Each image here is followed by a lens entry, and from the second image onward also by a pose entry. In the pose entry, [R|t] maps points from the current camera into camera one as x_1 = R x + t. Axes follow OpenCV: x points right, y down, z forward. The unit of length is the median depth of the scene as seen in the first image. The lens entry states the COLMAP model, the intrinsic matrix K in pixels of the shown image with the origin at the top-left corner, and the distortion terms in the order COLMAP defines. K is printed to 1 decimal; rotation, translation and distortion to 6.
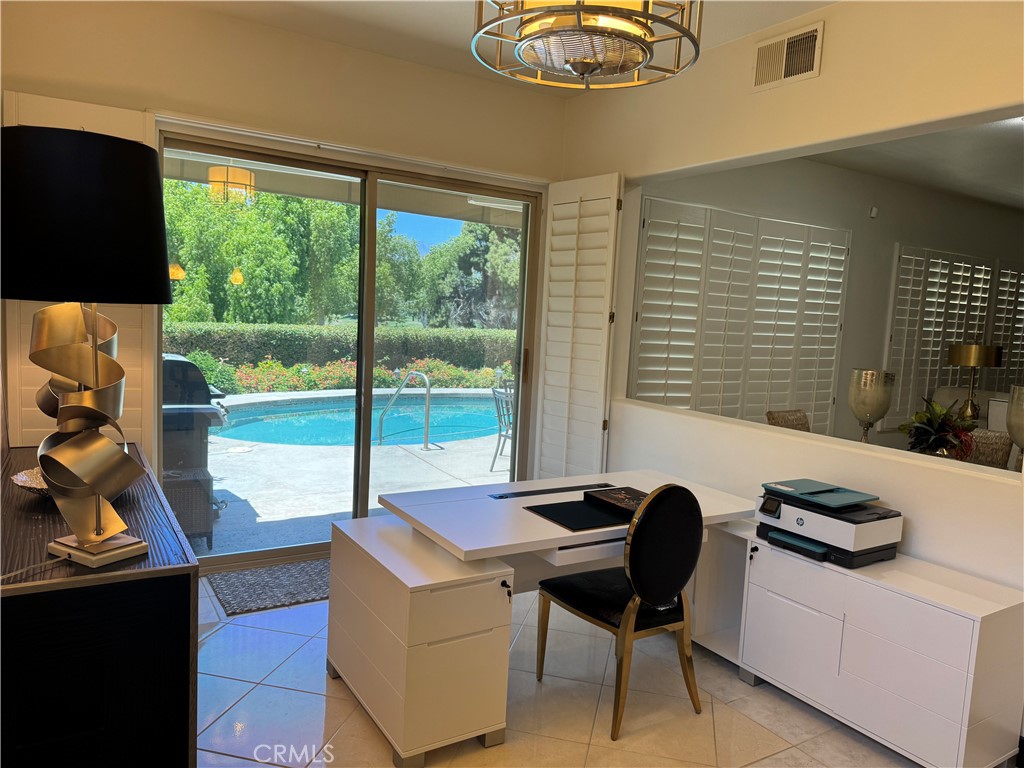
lens RADIAL K [[724.8, 0, 512.0], [0, 724.8, 384.0], [0, 0, 1]] dist [0.109645, -0.139684]
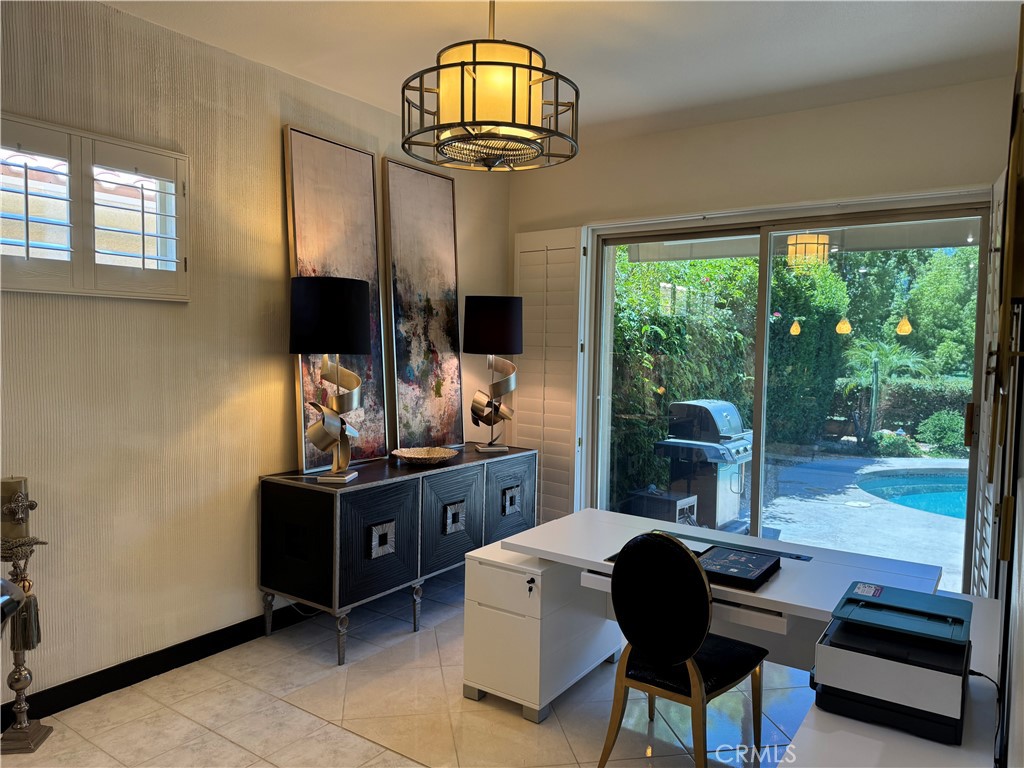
lens RADIAL K [[724.8, 0, 512.0], [0, 724.8, 384.0], [0, 0, 1]] dist [0.109645, -0.139684]
pose [[0.385486, 0.007288, -0.922685, 0.755458], [-0.087055, 0.995796, -0.028505, -0.006143], [0.918598, 0.091312, 0.384500, 0.340282]]
